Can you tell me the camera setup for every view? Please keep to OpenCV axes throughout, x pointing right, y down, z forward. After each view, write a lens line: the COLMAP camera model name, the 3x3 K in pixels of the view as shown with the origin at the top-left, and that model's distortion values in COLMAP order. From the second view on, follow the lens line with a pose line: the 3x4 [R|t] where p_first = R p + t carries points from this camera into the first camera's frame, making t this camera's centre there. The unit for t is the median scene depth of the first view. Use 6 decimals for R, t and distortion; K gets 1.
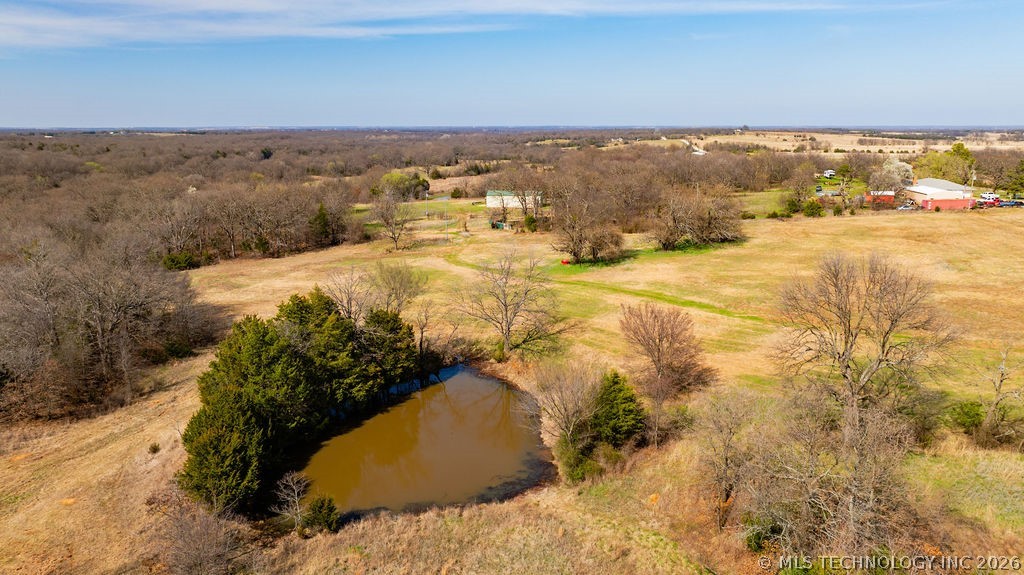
lens RADIAL K [[719.9, 0, 516.1], [0, 719.9, 283.1], [0, 0, 1]] dist [-0.032346, 0.026223]
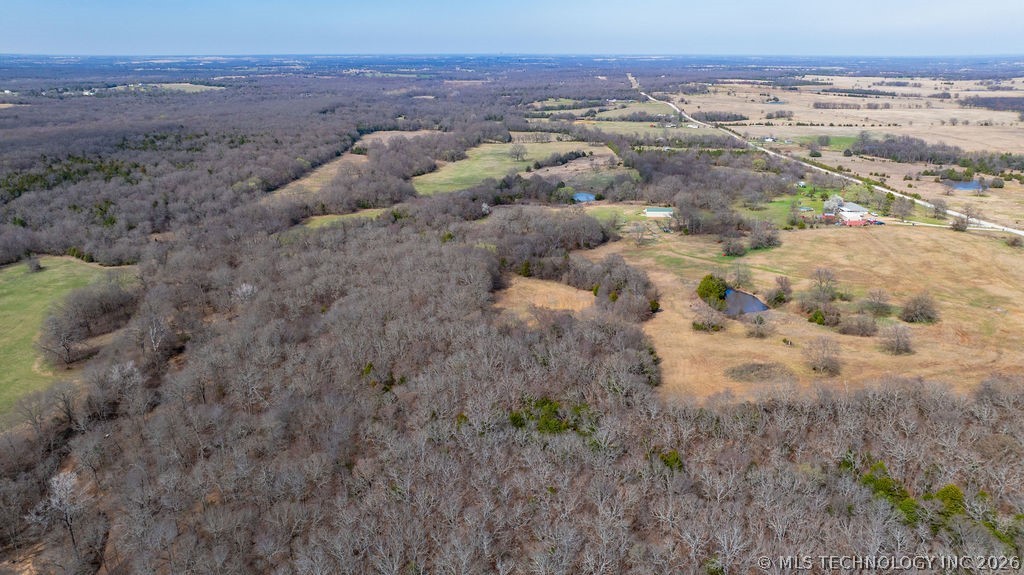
lens RADIAL K [[719.9, 0, 516.1], [0, 719.9, 283.1], [0, 0, 1]] dist [-0.032346, 0.026223]
pose [[0.998058, -0.017031, 0.059917, -0.723284], [0.011188, 0.995266, 0.096543, -0.156495], [-0.061278, -0.095685, 0.993524, -1.420441]]
